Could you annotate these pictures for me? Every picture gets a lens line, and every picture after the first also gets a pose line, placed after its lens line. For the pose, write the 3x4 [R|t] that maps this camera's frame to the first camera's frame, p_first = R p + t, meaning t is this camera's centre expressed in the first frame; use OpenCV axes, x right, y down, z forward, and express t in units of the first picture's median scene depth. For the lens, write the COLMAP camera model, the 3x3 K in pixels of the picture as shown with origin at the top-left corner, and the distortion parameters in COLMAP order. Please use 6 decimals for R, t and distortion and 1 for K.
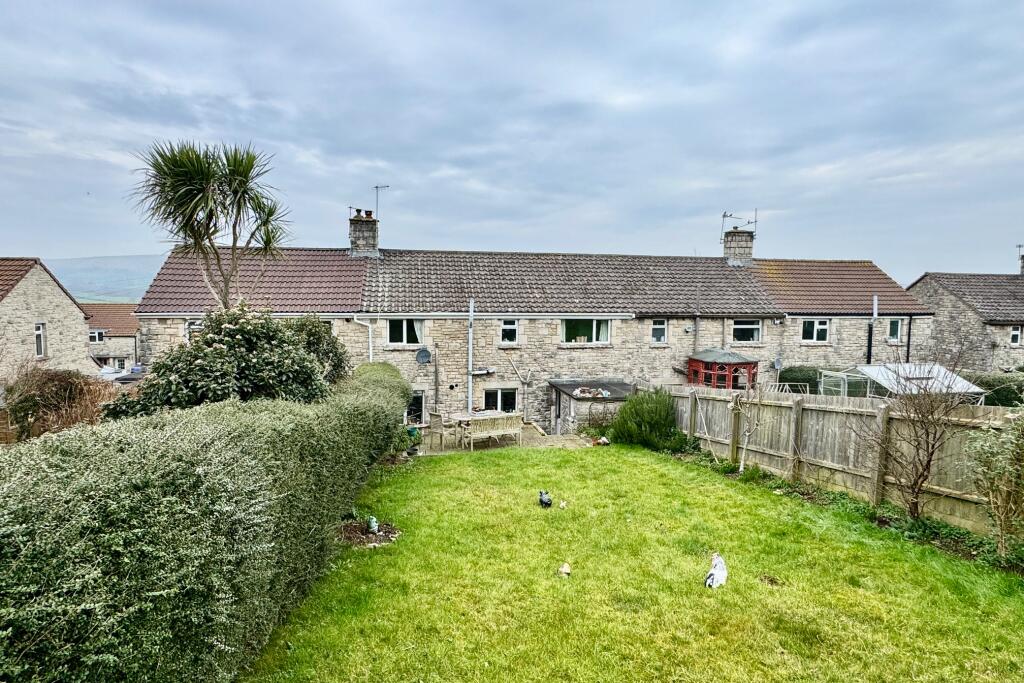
lens RADIAL K [[568.9, 0, 511.8], [0, 568.9, 342.9], [0, 0, 1]] dist [-0.007339, -0.000294]
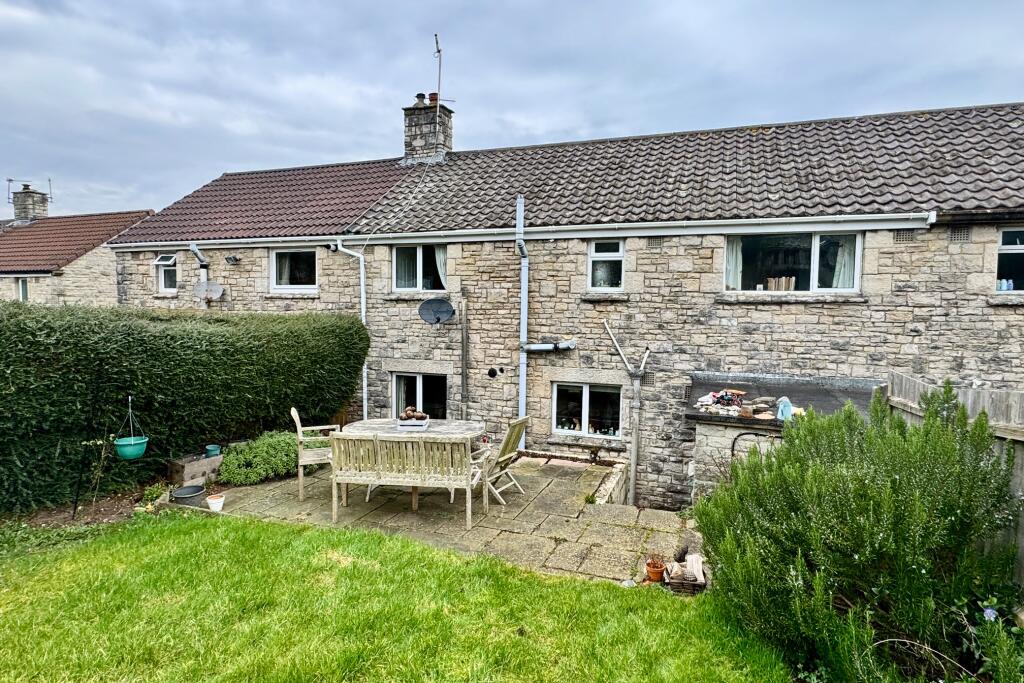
lens RADIAL K [[568.9, 0, 512.9], [0, 568.9, 339.4], [0, 0, 1]] dist [-0.007339, -0.000294]
pose [[0.852419, 0.032965, -0.521820, 0.180074], [-0.045585, 0.998896, -0.011362, 0.051178], [0.520869, 0.033472, 0.852980, 0.550096]]
